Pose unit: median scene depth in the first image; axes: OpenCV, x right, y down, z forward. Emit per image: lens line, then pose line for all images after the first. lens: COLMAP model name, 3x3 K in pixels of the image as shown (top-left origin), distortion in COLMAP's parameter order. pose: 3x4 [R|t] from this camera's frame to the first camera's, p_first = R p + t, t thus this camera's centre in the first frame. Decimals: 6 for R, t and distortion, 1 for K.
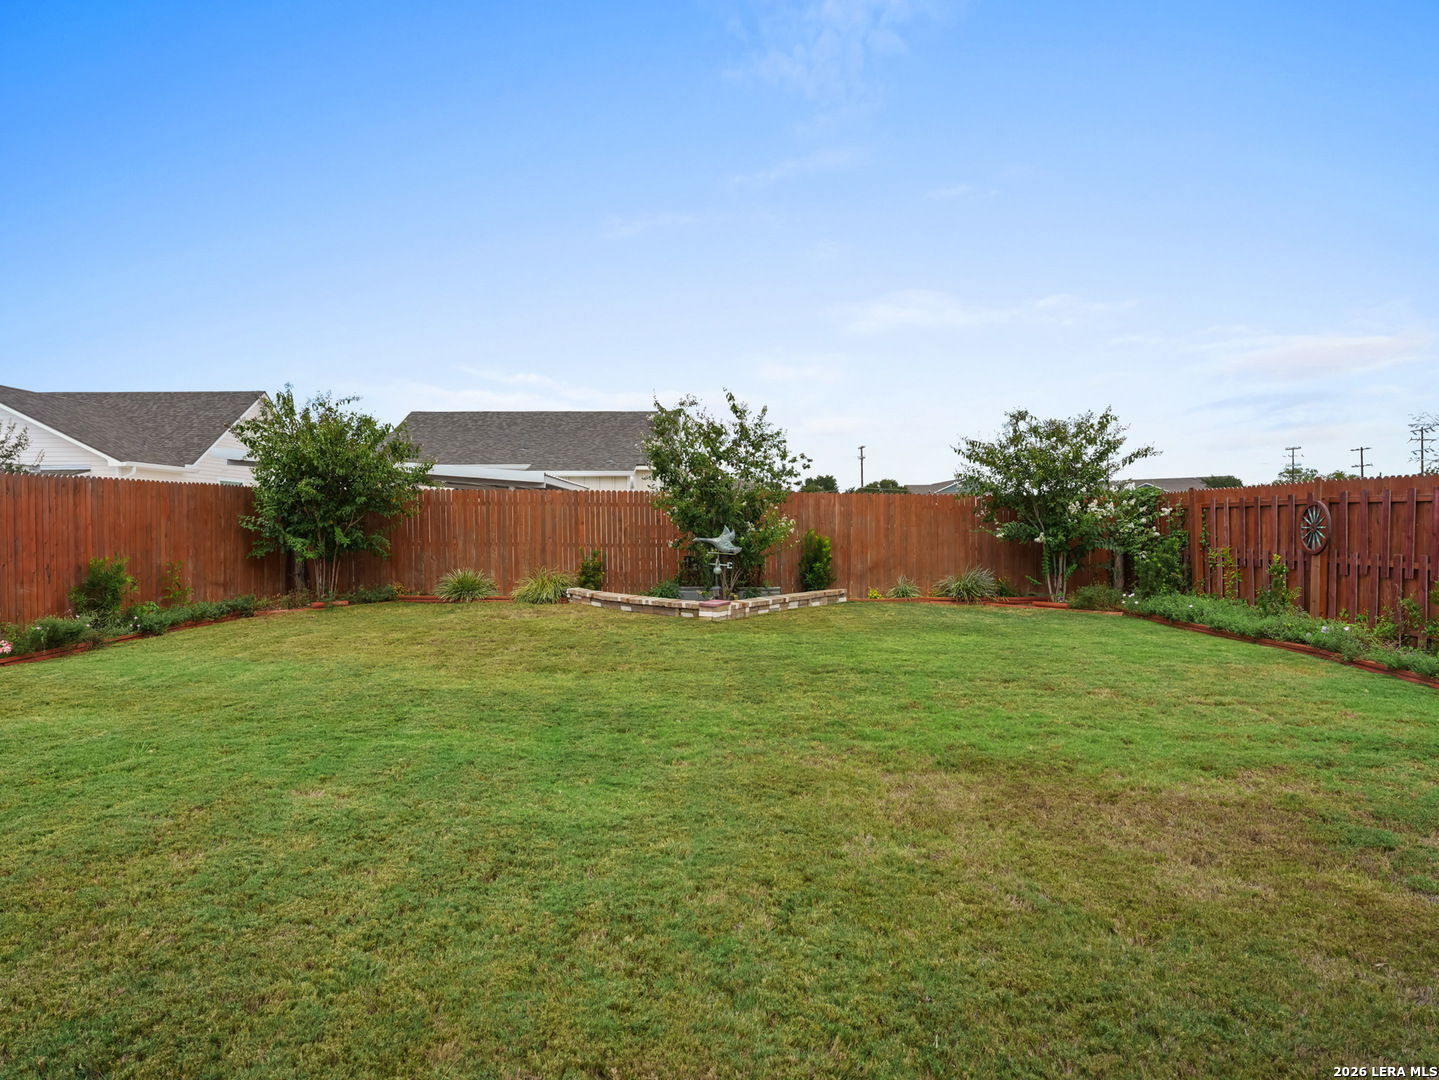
lens RADIAL K [[859.2, 0, 719.5], [0, 859.2, 540.0], [0, 0, 1]] dist [0.001633, 0.000176]
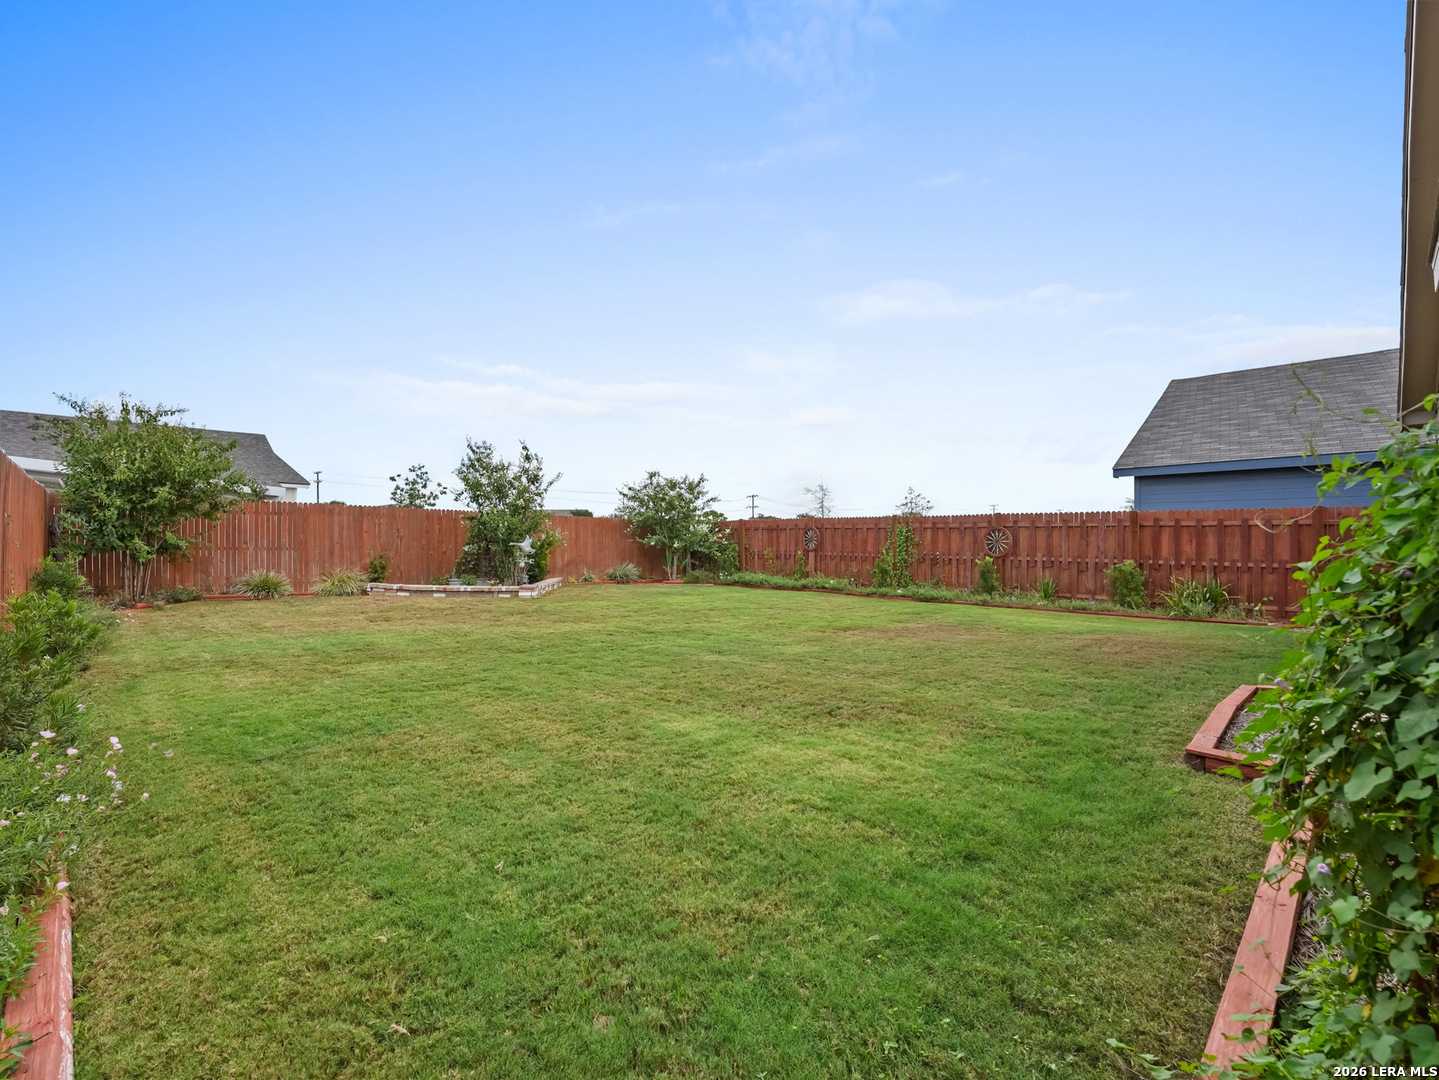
lens RADIAL K [[655.1, 0, 719.5], [0, 655.1, 540.0], [0, 0, 1]] dist [-0.024905, -0.000312]
pose [[0.717715, 0.008970, 0.696279, -0.468400], [0.005122, 0.999822, -0.018160, 0.012923], [-0.696318, 0.016600, 0.717541, -0.037237]]
